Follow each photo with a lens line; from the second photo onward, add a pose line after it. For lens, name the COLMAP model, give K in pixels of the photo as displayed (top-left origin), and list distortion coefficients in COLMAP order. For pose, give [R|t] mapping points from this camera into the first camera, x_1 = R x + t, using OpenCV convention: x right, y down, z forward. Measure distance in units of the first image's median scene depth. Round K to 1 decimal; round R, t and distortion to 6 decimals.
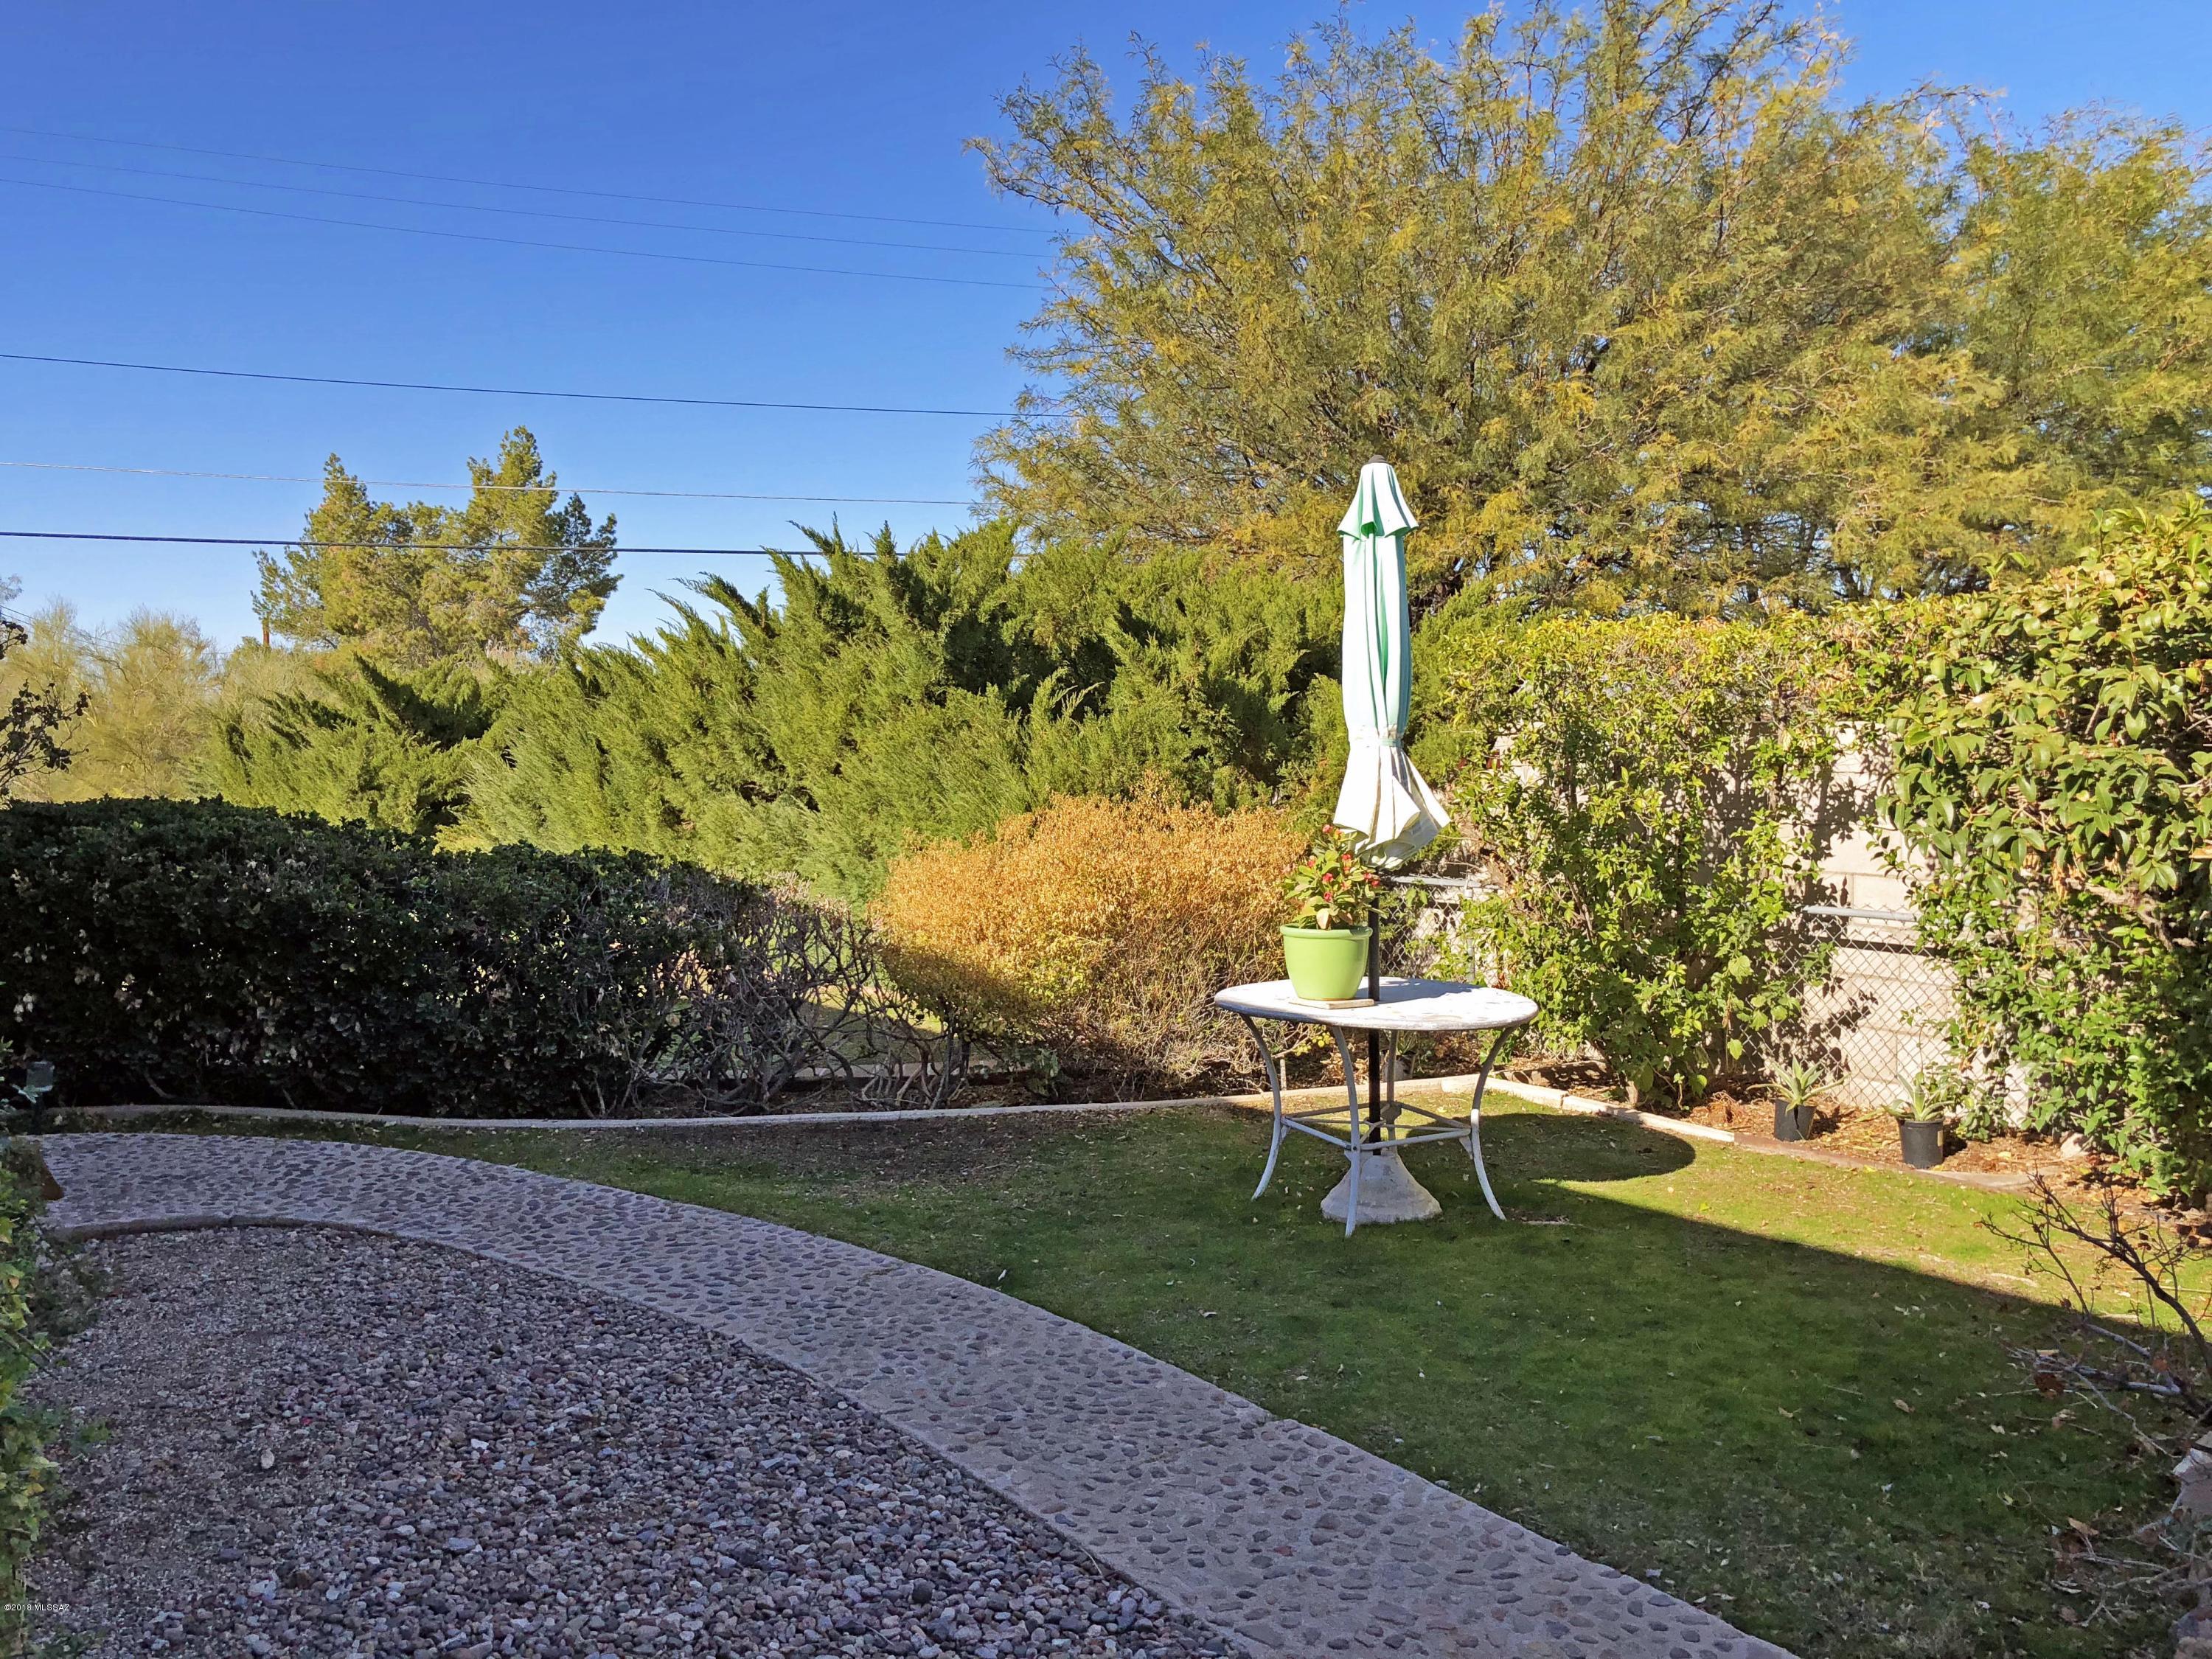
lens RADIAL K [[1795.8, 0, 1099.7], [0, 1795.8, 826.7], [0, 0, 1]] dist [0.070733, -0.099805]
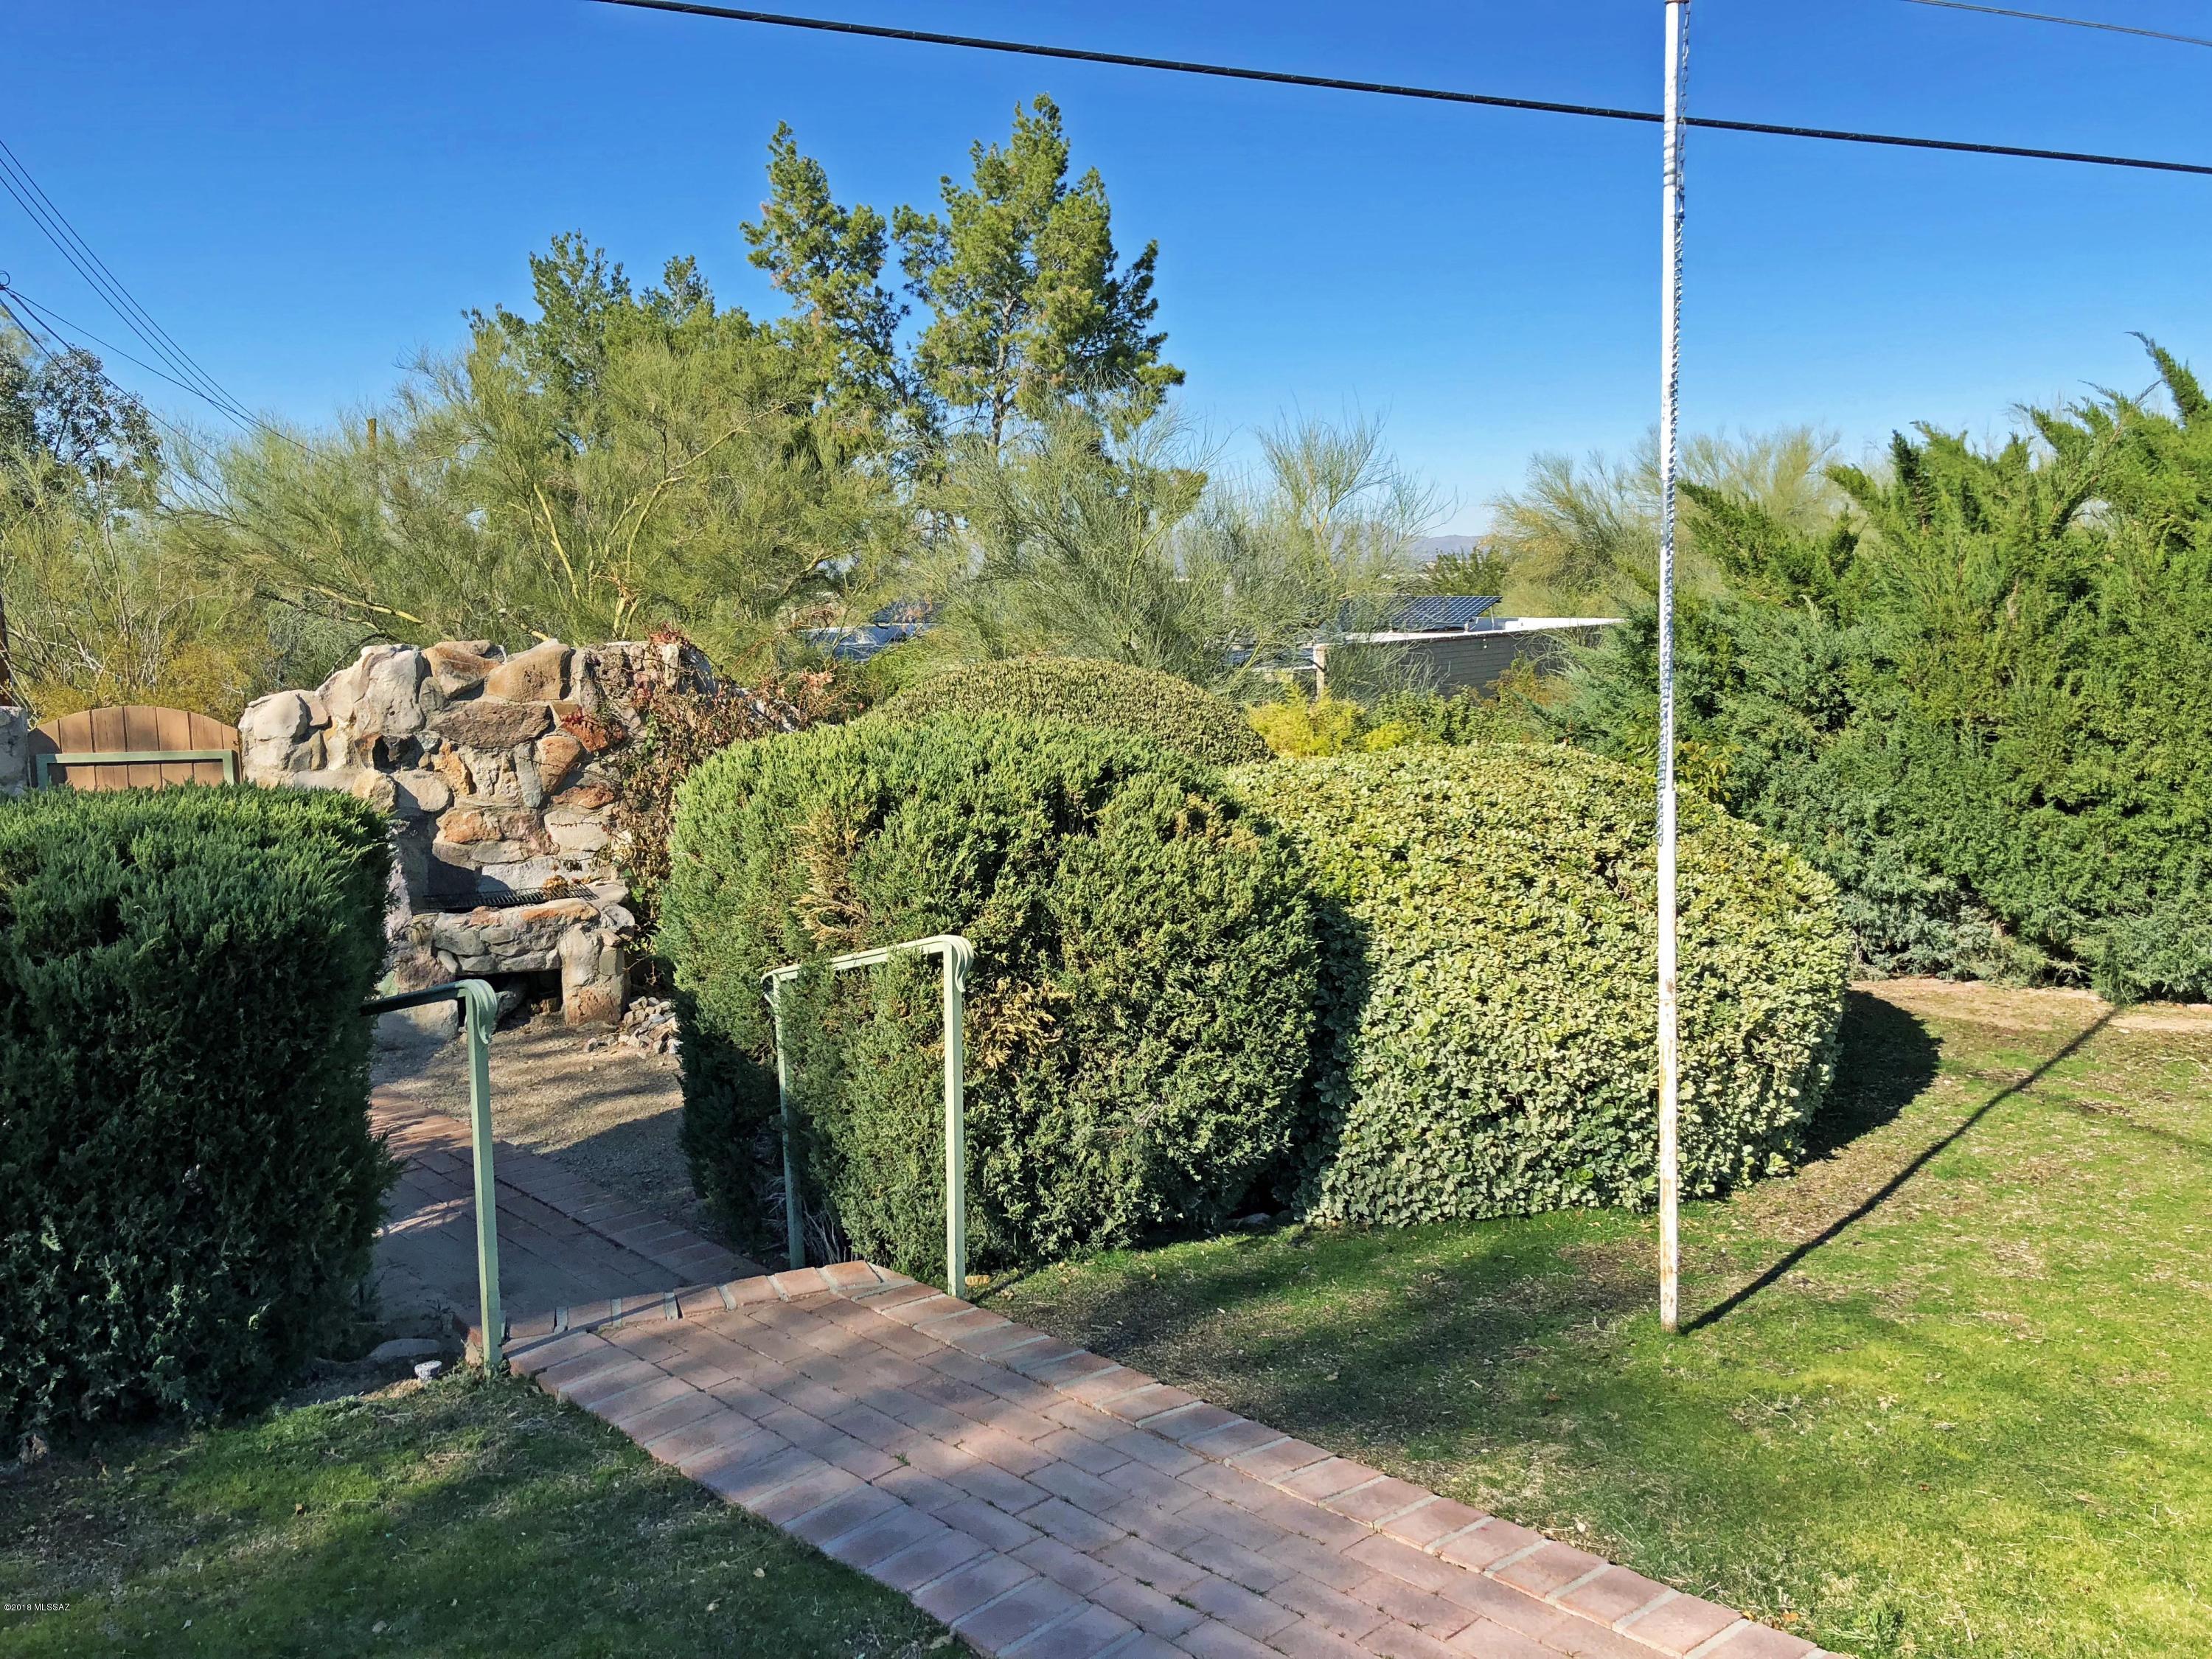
lens RADIAL K [[1795.8, 0, 1099.7], [0, 1795.8, 826.7], [0, 0, 1]] dist [0.070733, -0.099805]
pose [[0.996887, 0.008070, 0.078431, -0.348866], [-0.014281, 0.996776, 0.078956, -0.009880], [-0.077541, -0.079831, 0.993788, 0.328496]]
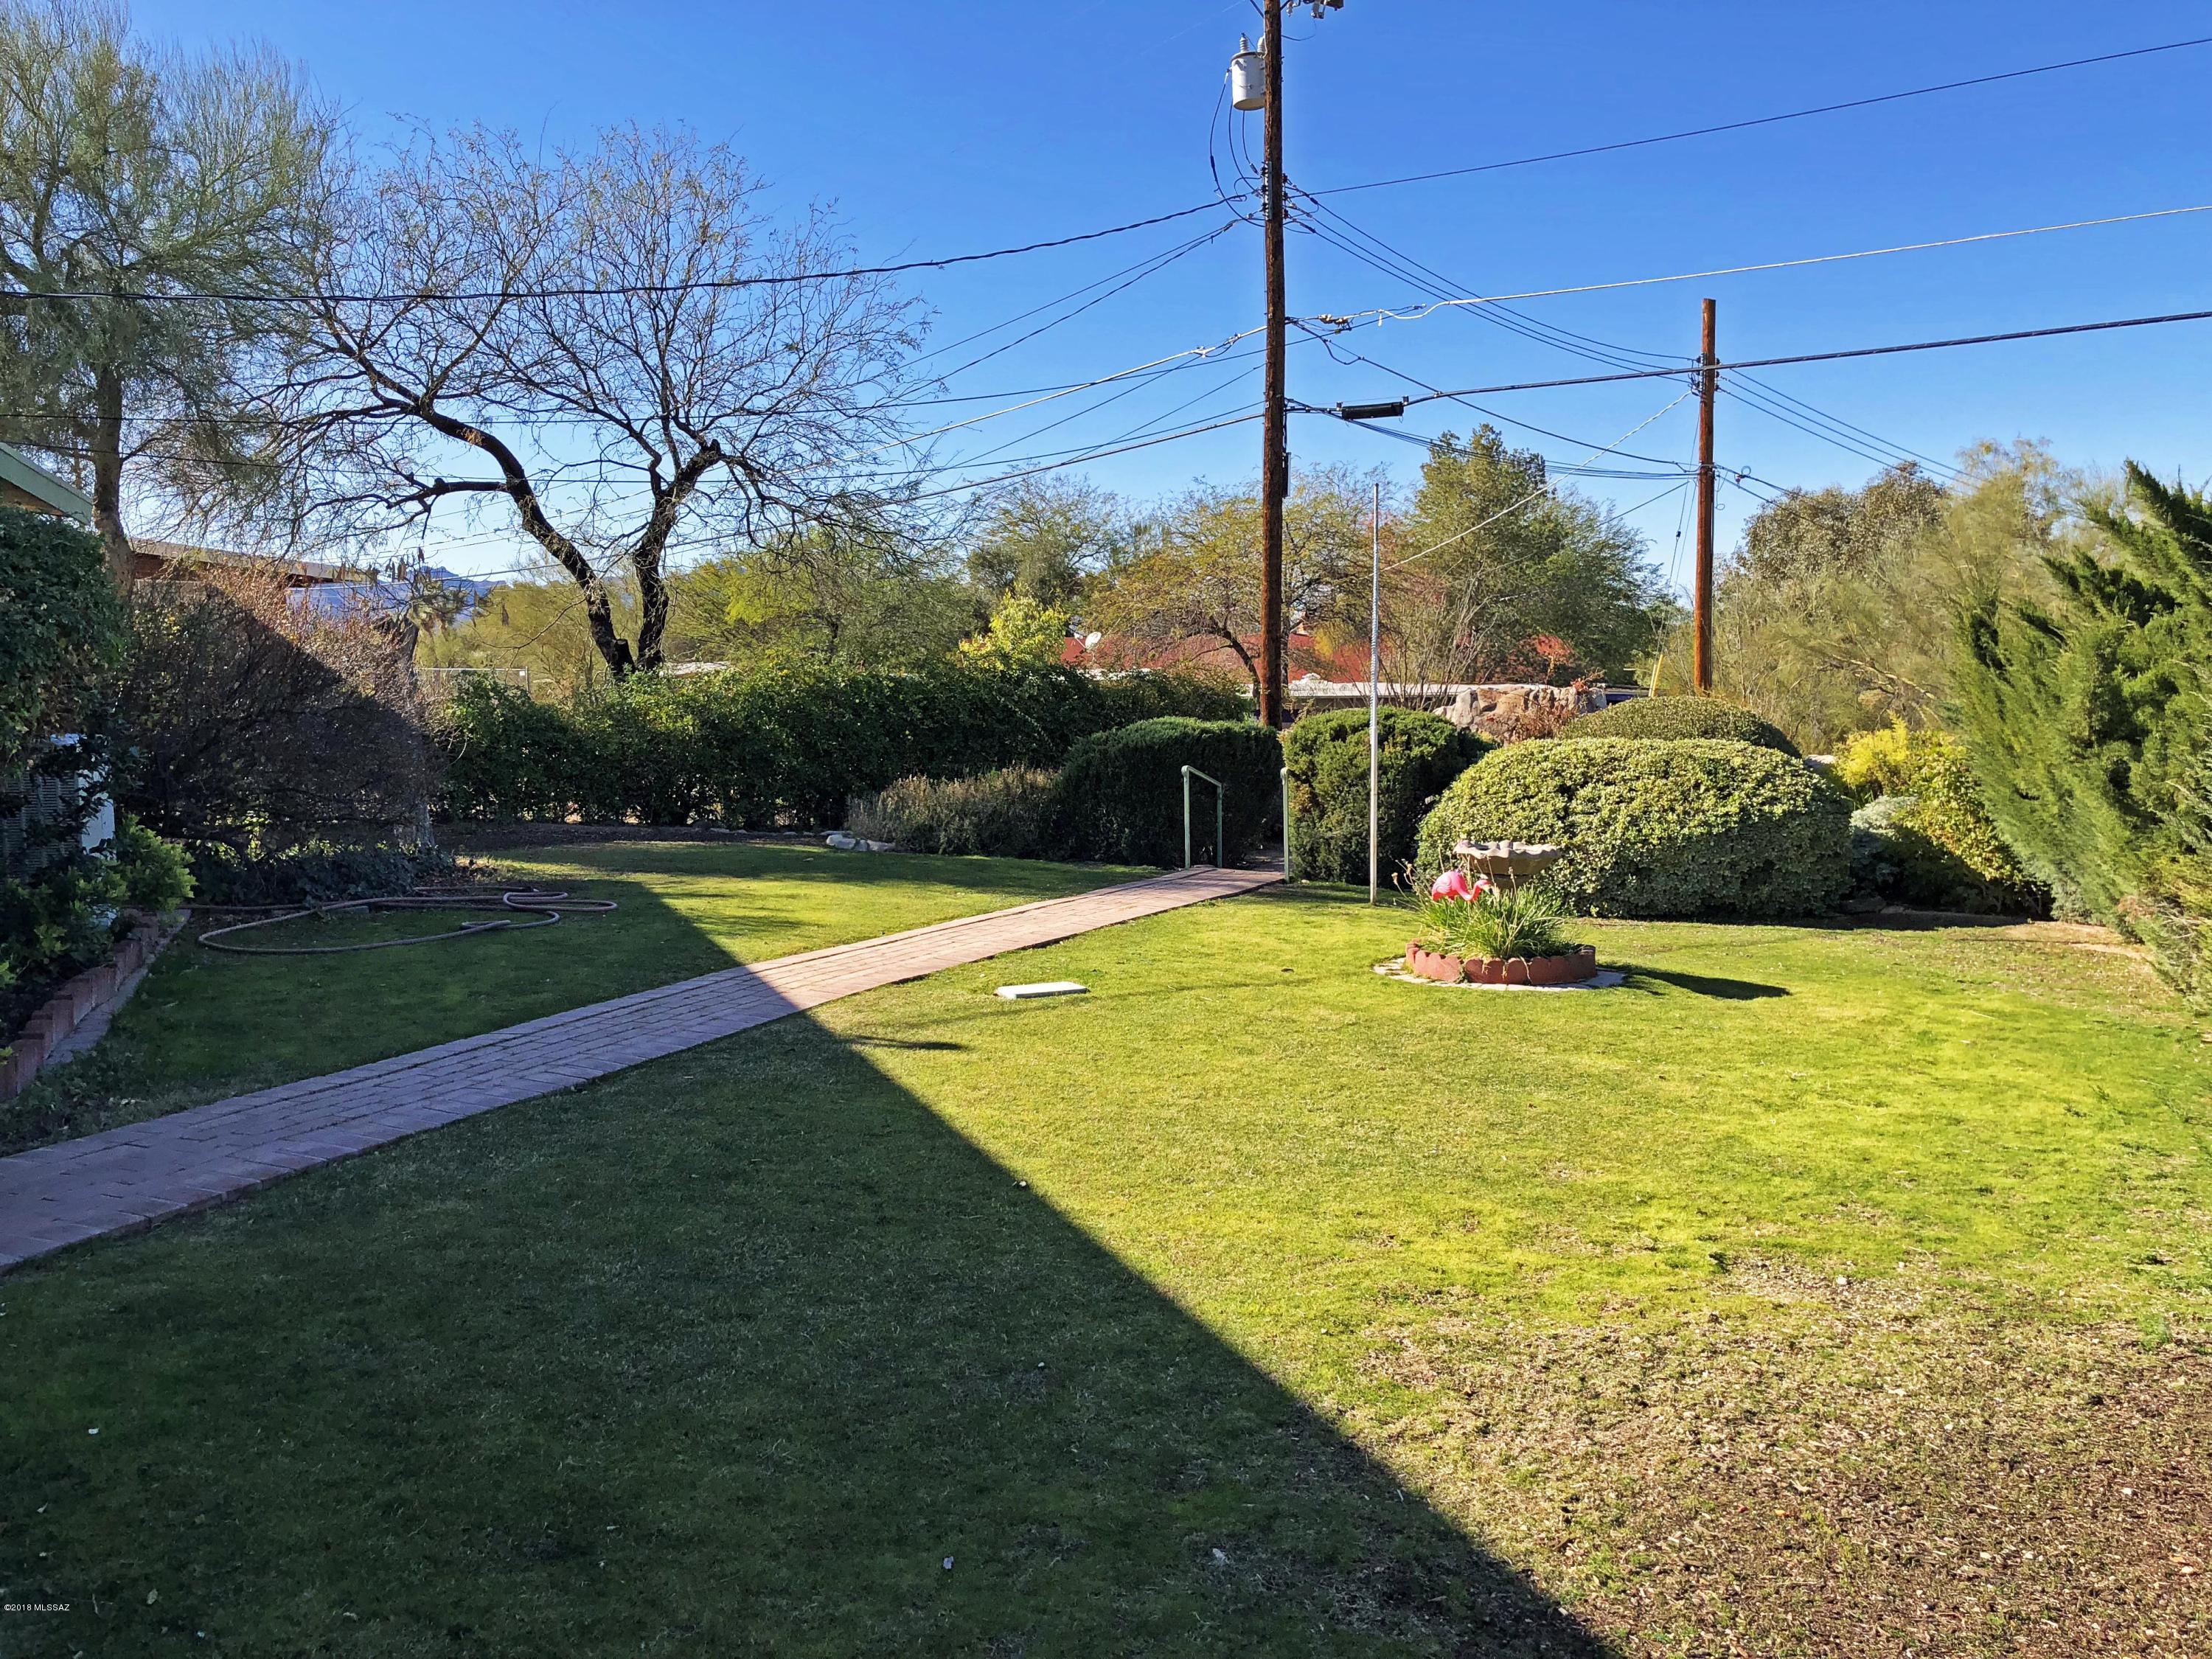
lens RADIAL K [[1795.8, 0, 1099.7], [0, 1795.8, 826.7], [0, 0, 1]] dist [0.070733, -0.099805]
pose [[0.477798, 0.097892, -0.872999, -0.046397], [-0.053014, 0.995174, 0.082577, -0.010566], [0.876869, 0.006826, 0.480681, 0.228980]]
